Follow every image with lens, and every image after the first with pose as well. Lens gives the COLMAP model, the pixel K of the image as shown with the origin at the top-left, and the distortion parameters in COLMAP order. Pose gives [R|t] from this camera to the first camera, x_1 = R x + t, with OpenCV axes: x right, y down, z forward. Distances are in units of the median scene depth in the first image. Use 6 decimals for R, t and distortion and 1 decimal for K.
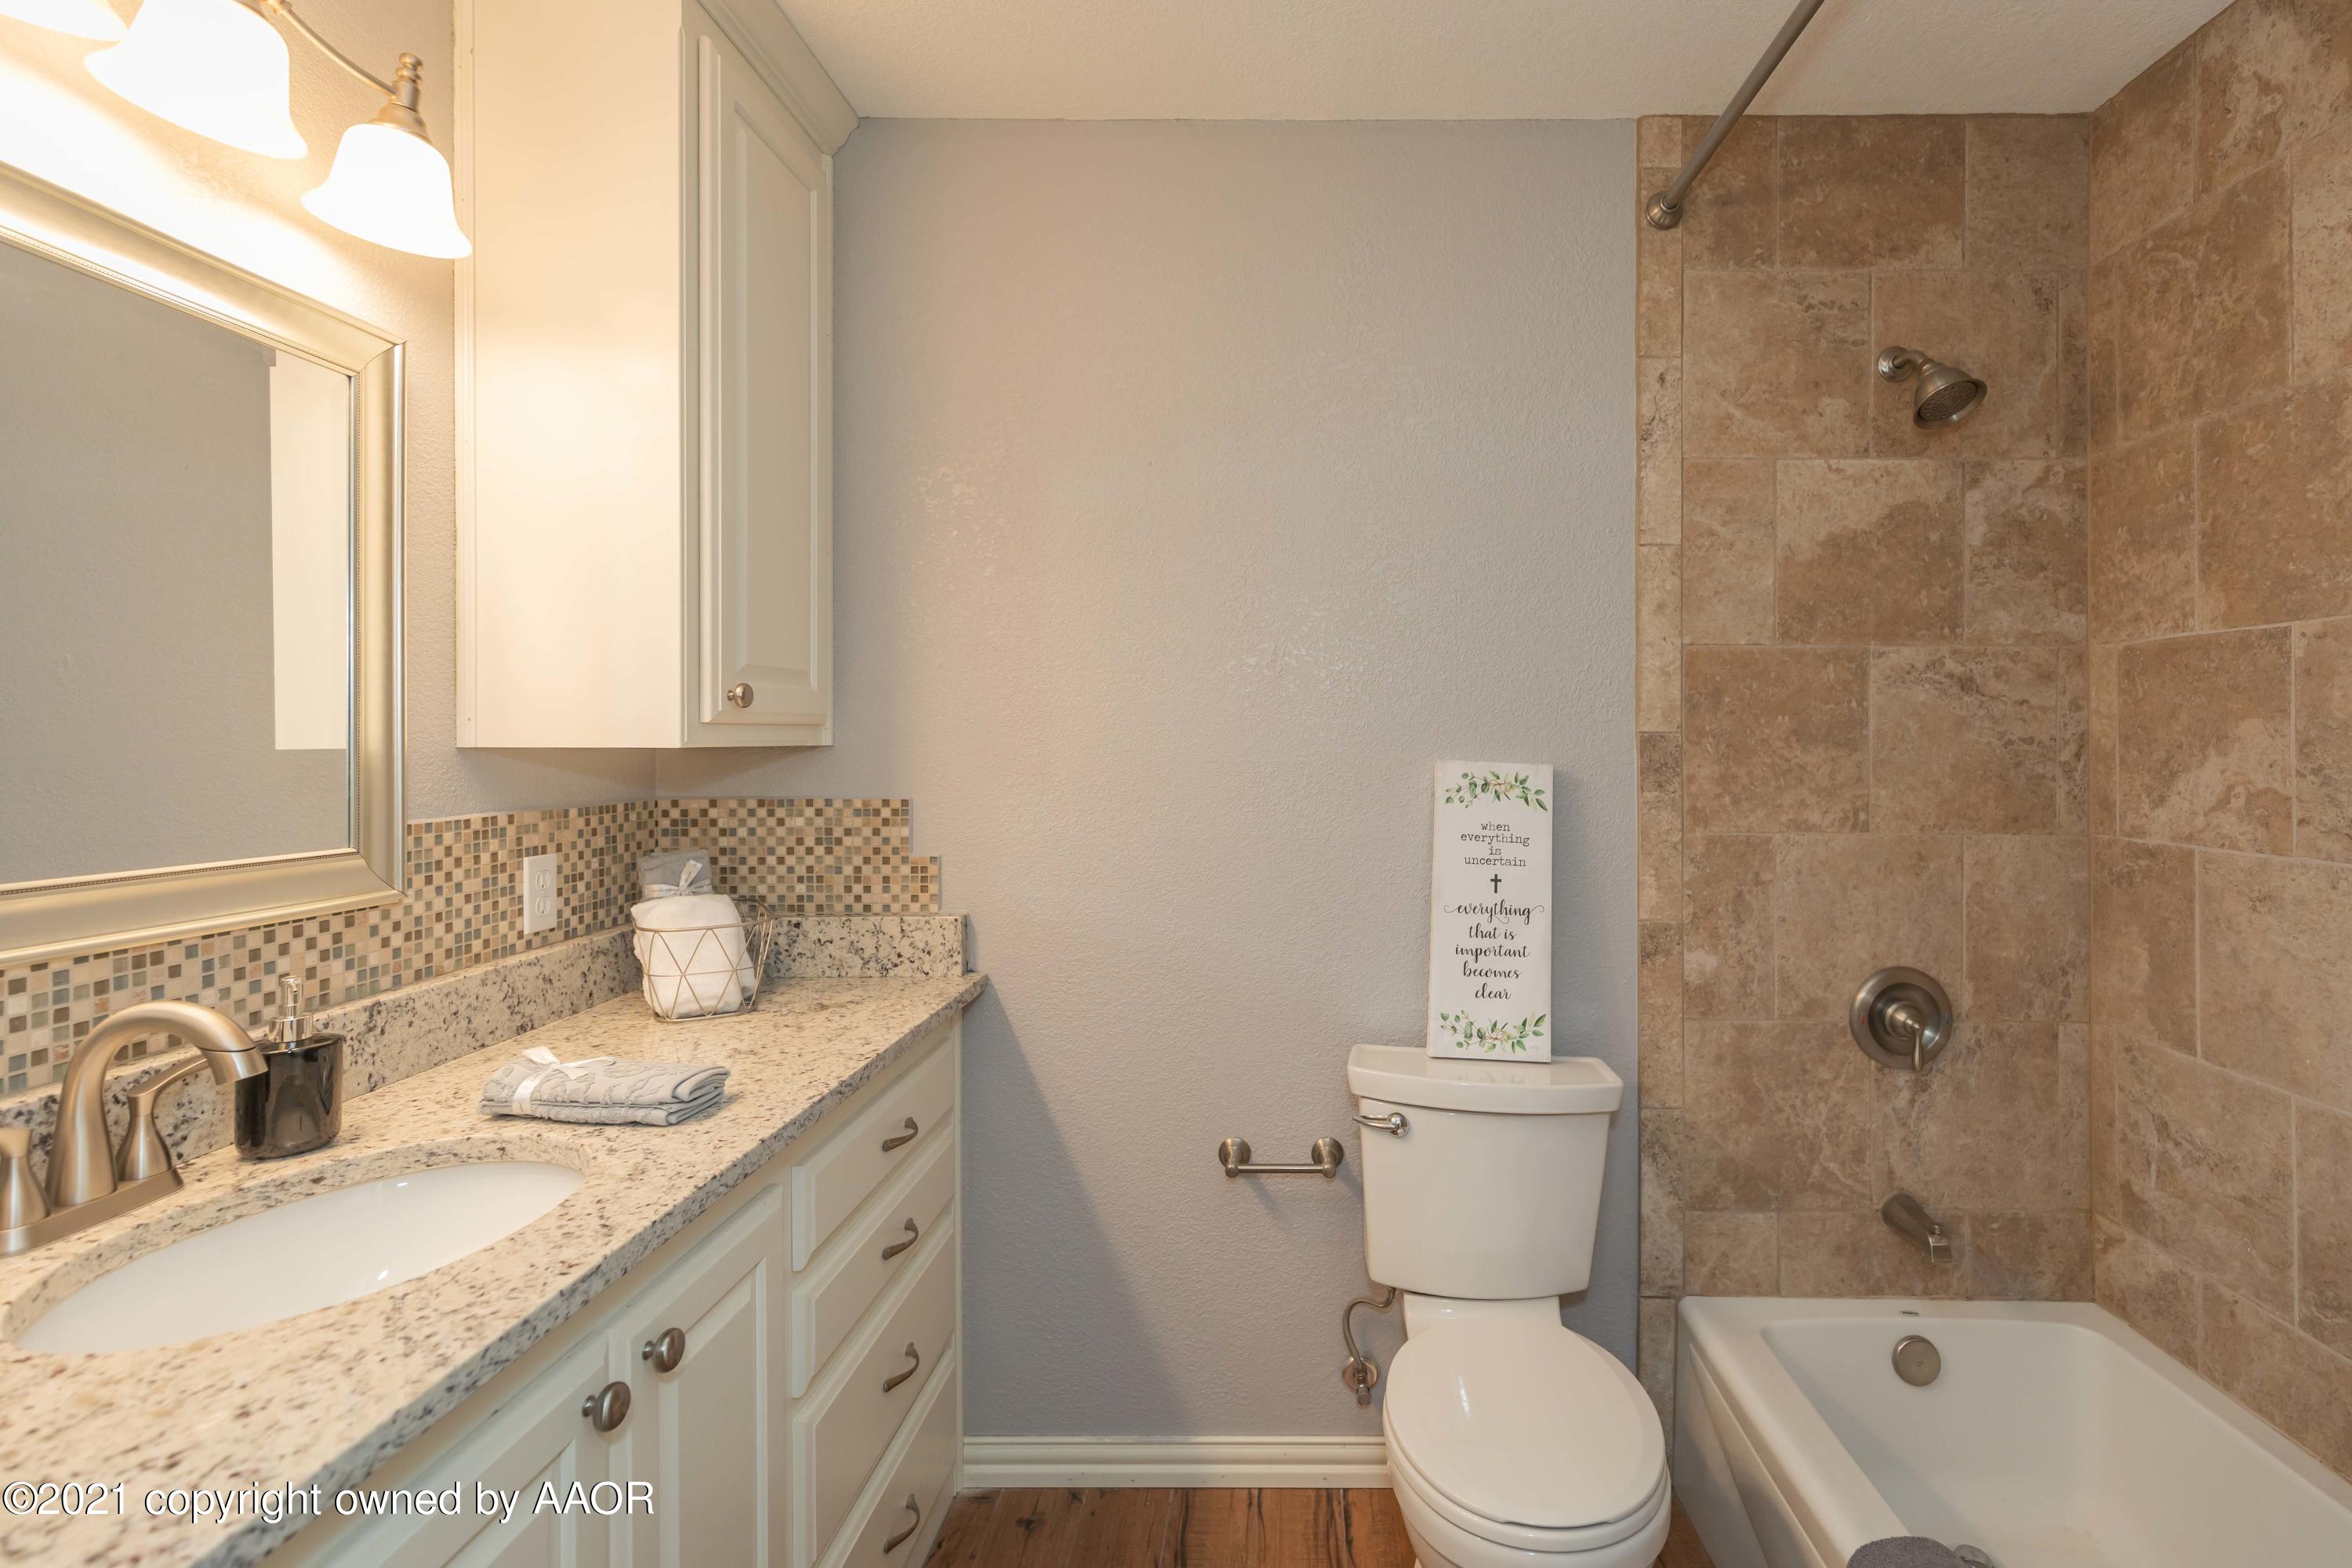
lens RADIAL K [[1116.9, 0, 1295.3], [0, 1116.9, 754.4], [0, 0, 1]] dist [0.005078, -0.000615]
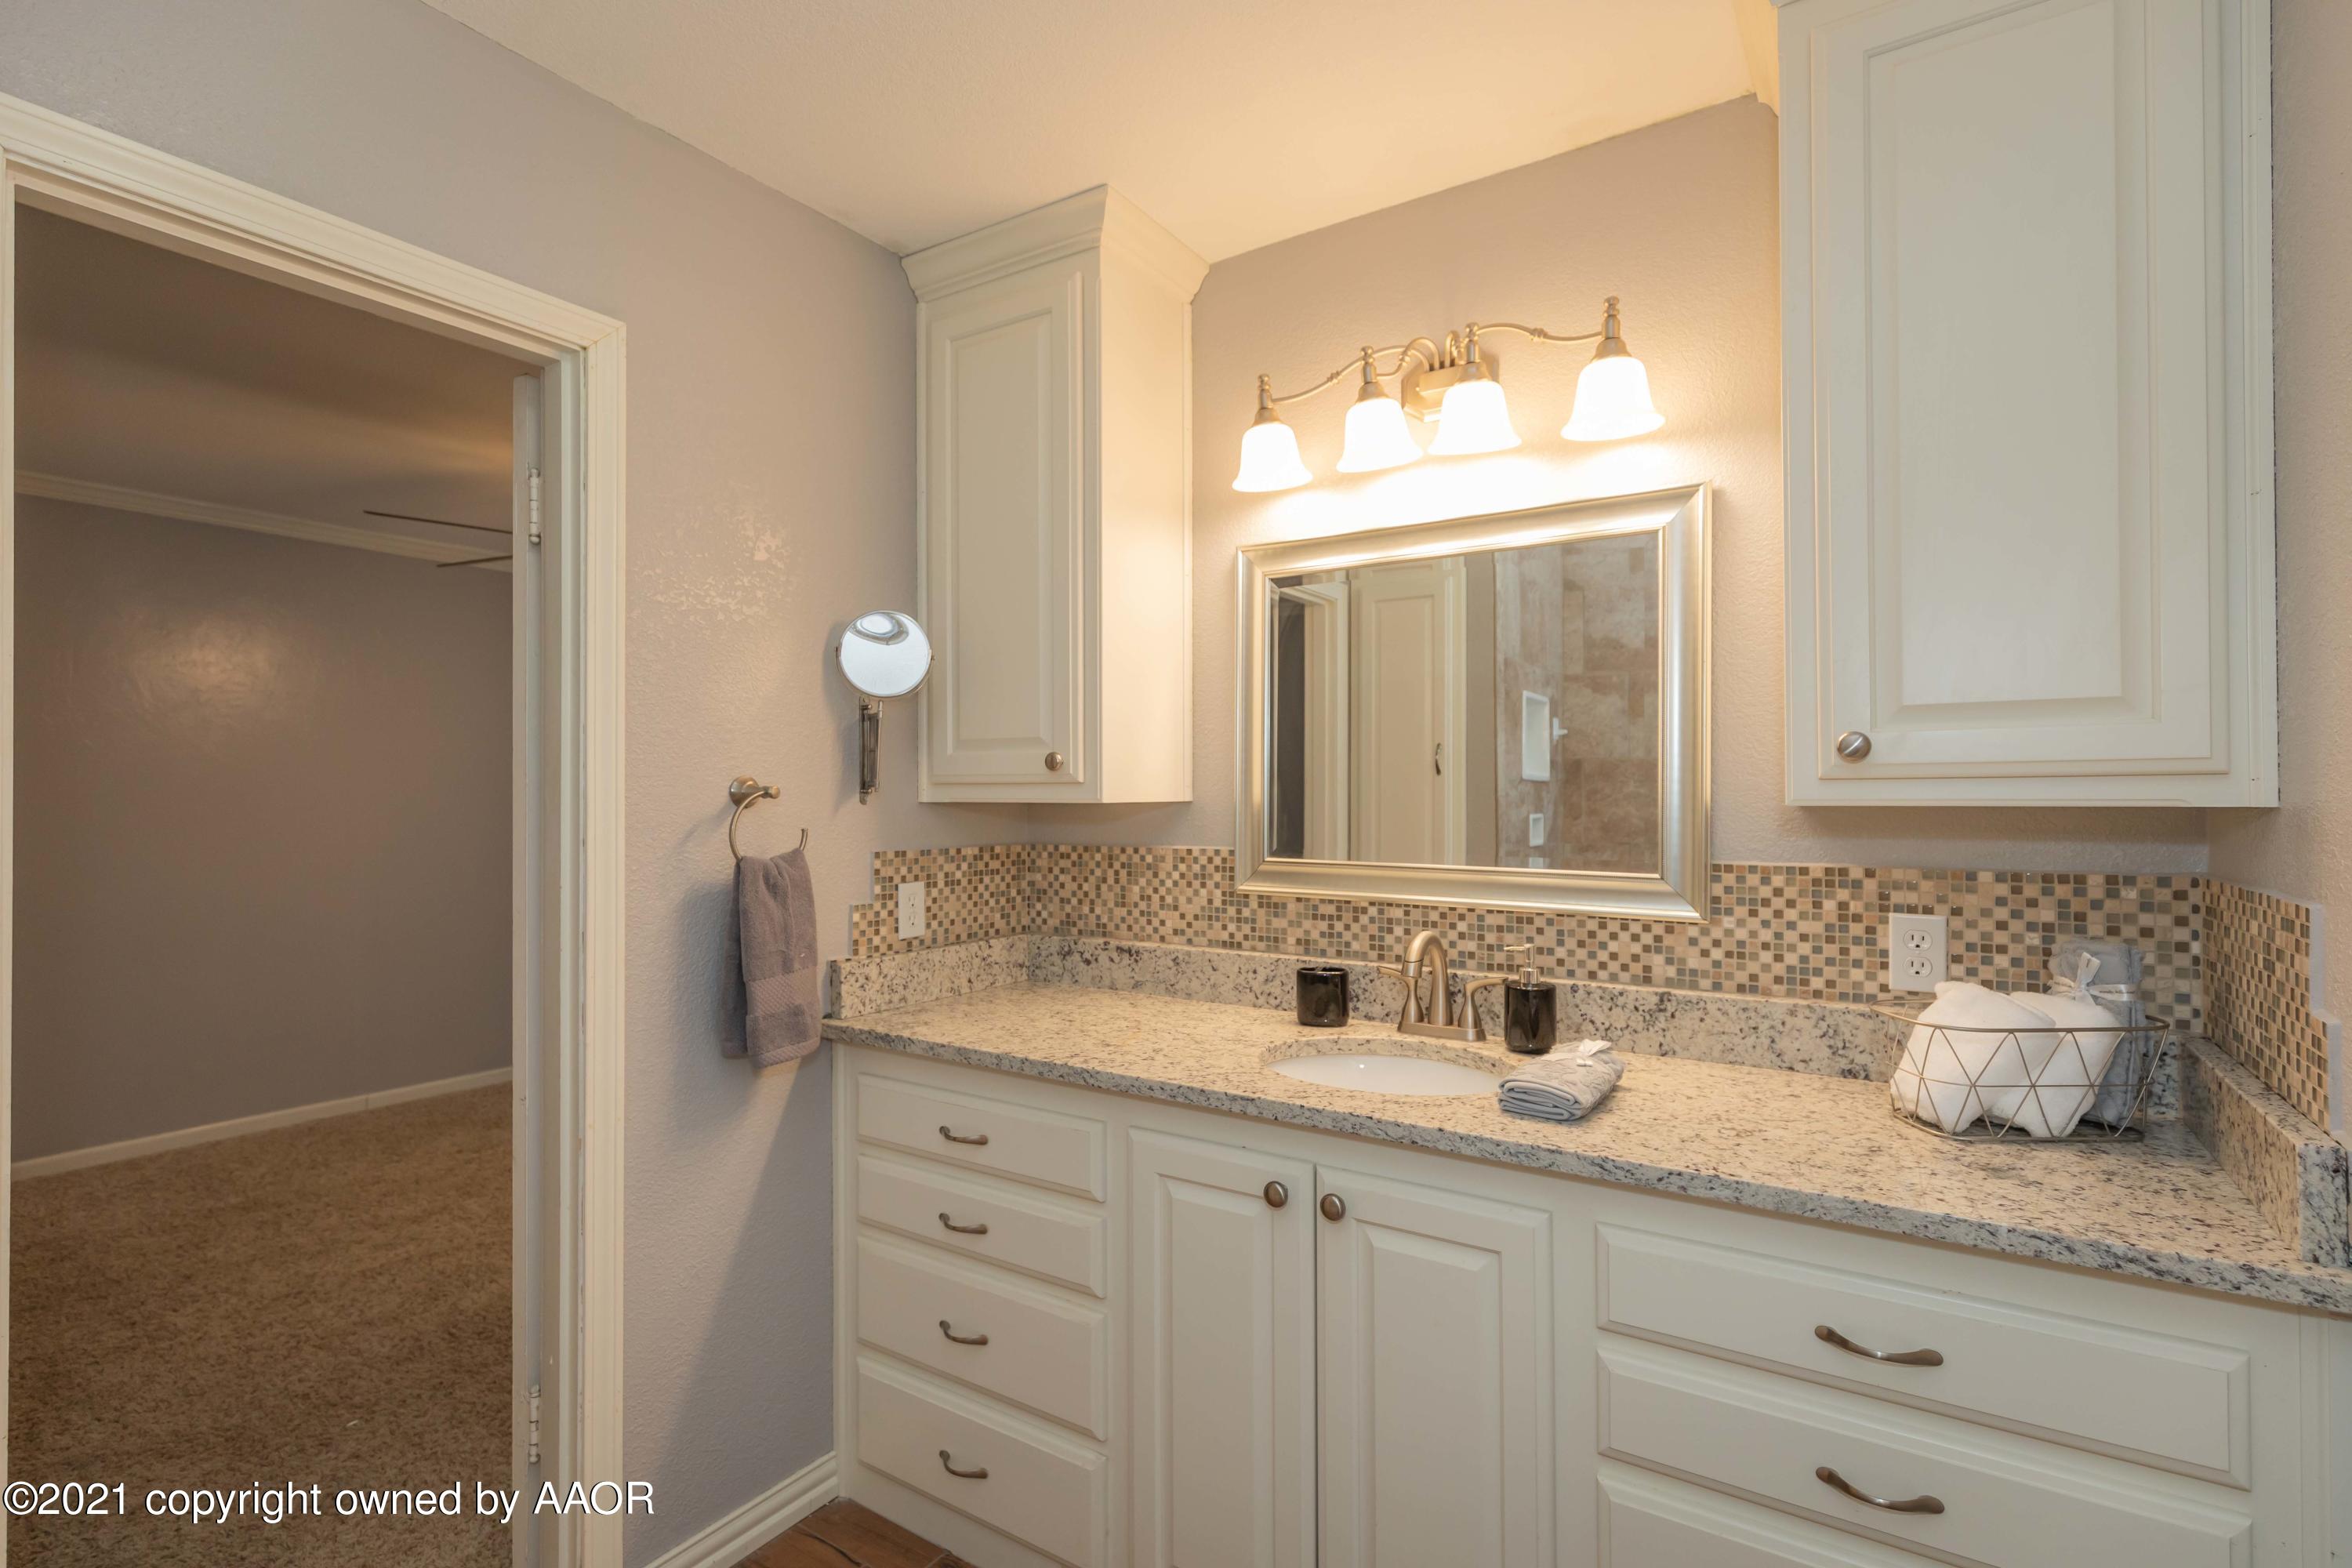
lens RADIAL K [[1103.8, 0, 1176.0], [0, 1103.8, 784.0], [0, 0, 1]] dist [0.000169, -0.000689]
pose [[-0.548109, 0.004896, -0.836392, 0.402777], [-0.003316, 0.999962, 0.008026, -0.024491], [0.836400, 0.007172, -0.548073, 0.813743]]
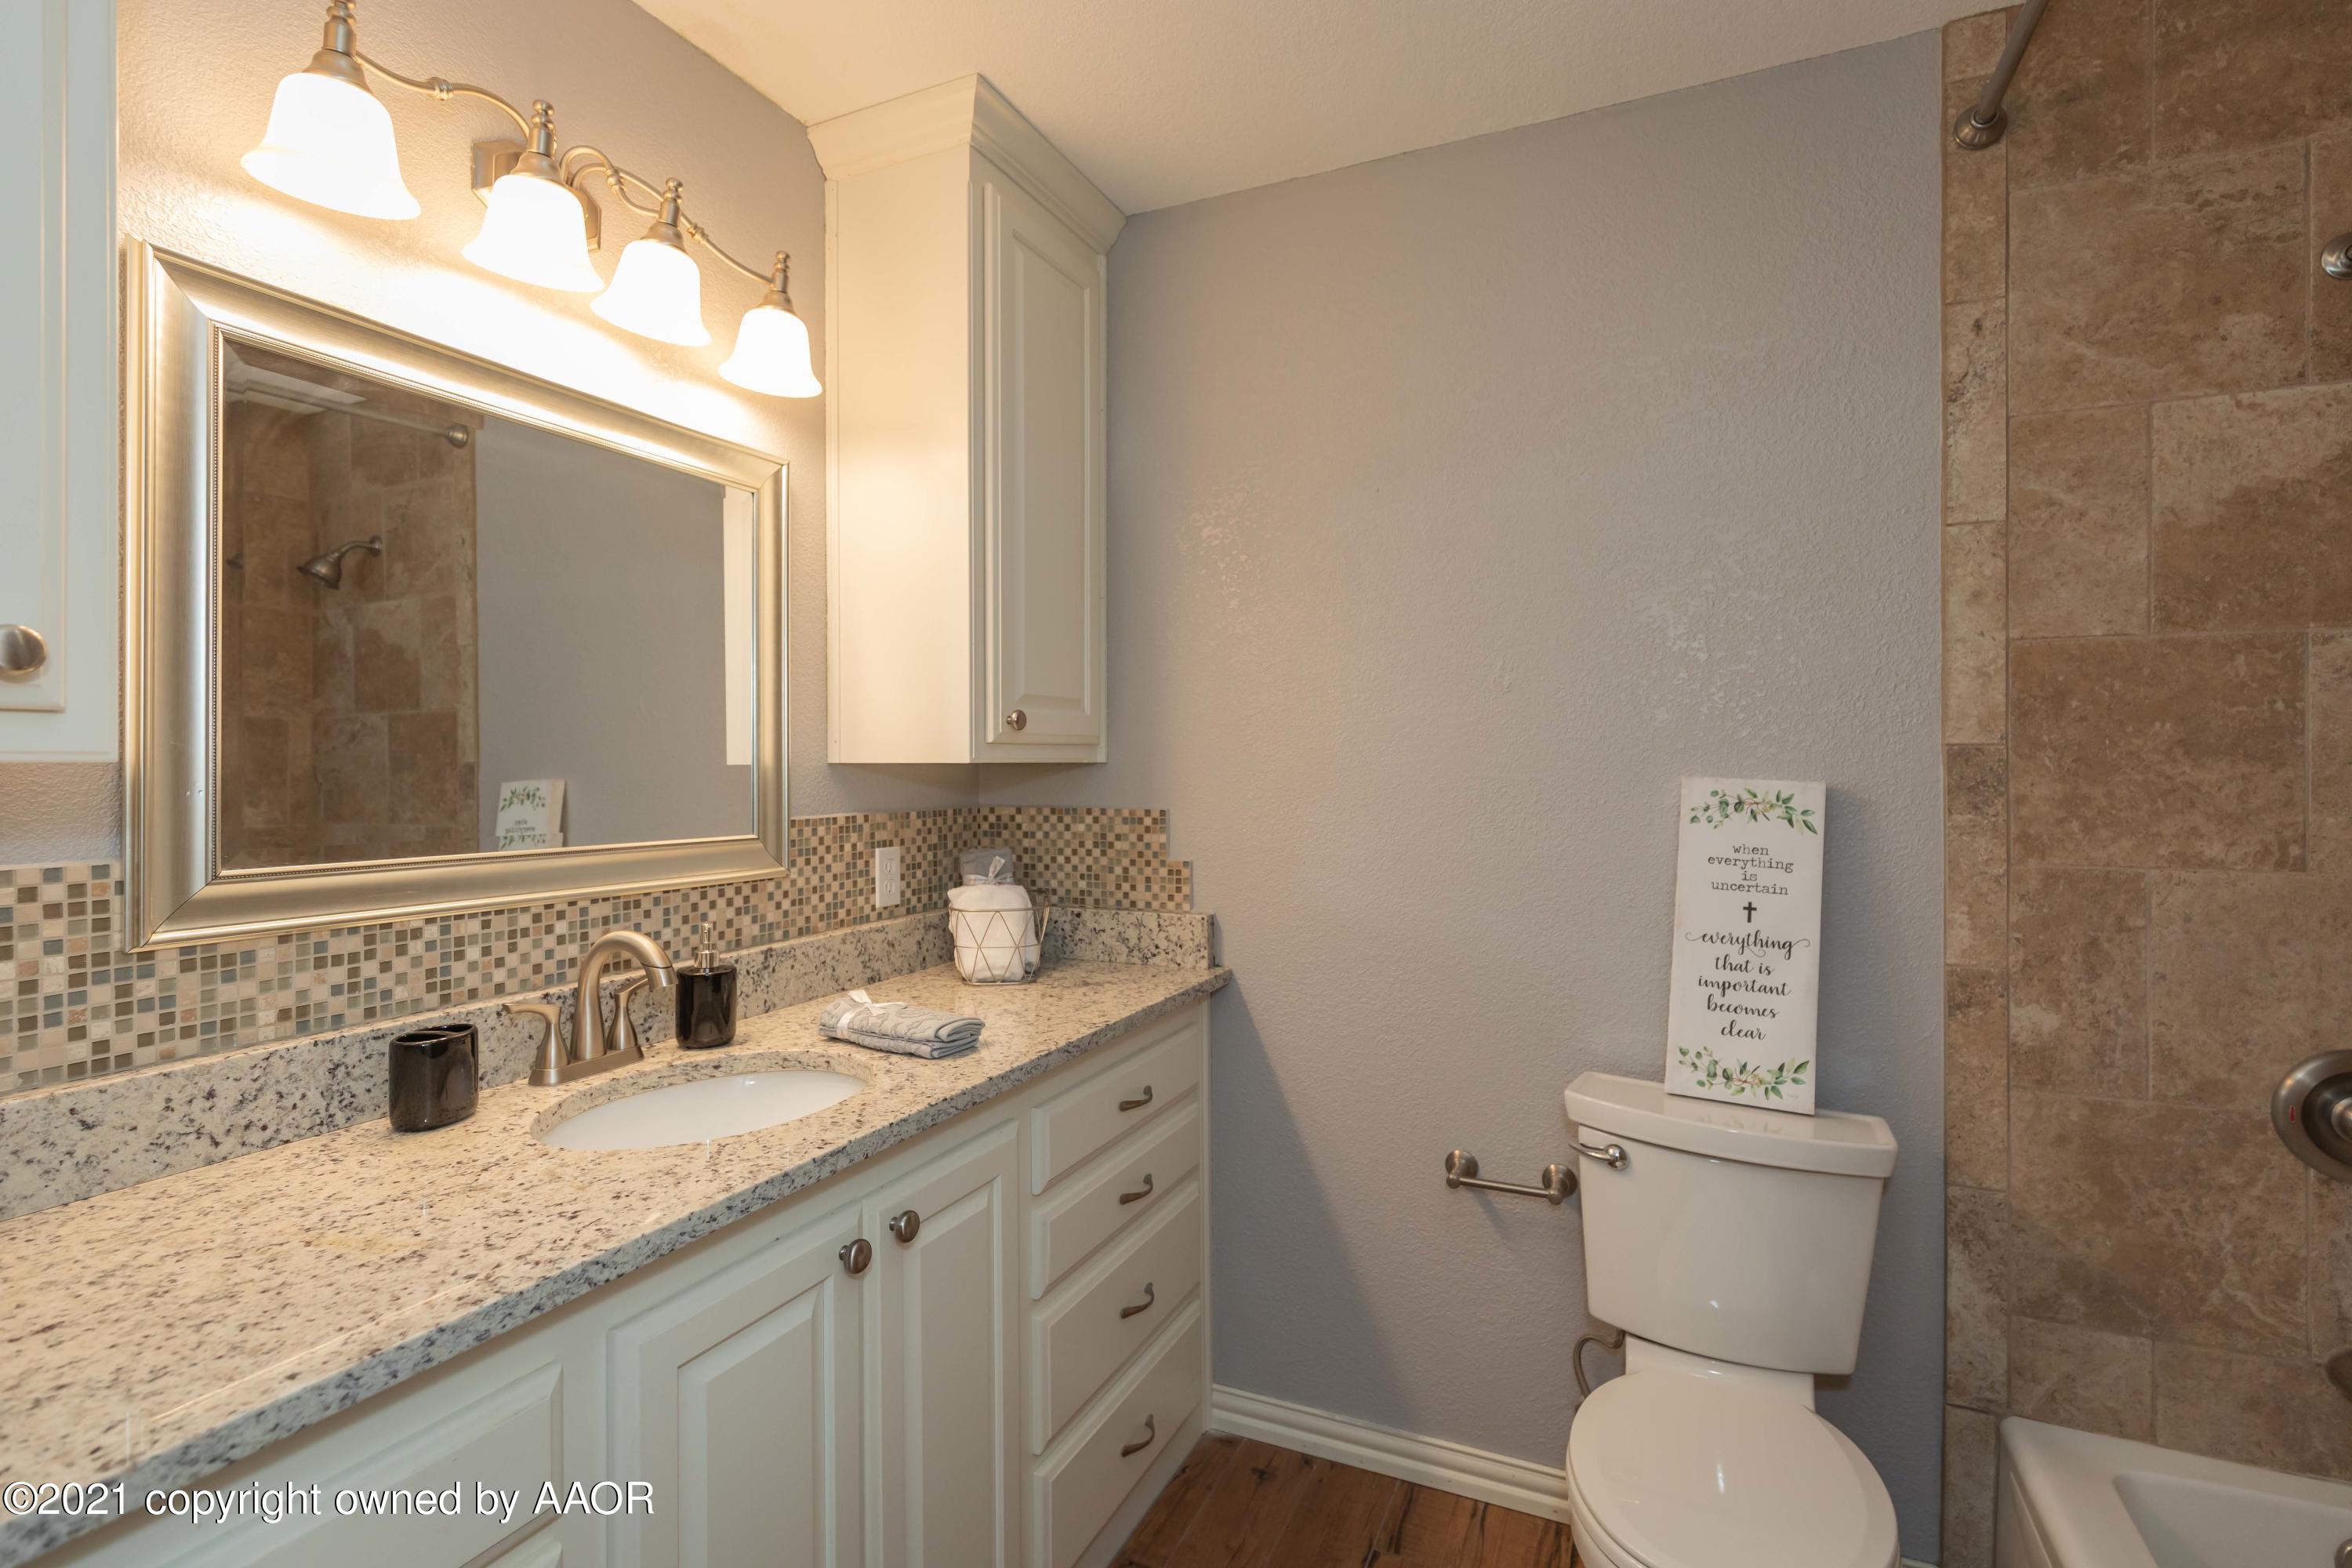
lens RADIAL K [[1103.8, 0, 1176.0], [0, 1103.8, 784.0], [0, 0, 1]] dist [0.000169, -0.000689]
pose [[0.909489, 0.005079, -0.415698, 0.126249], [-0.002983, 0.999979, 0.005691, 0.007534], [0.415718, -0.003936, 0.909485, -0.012418]]
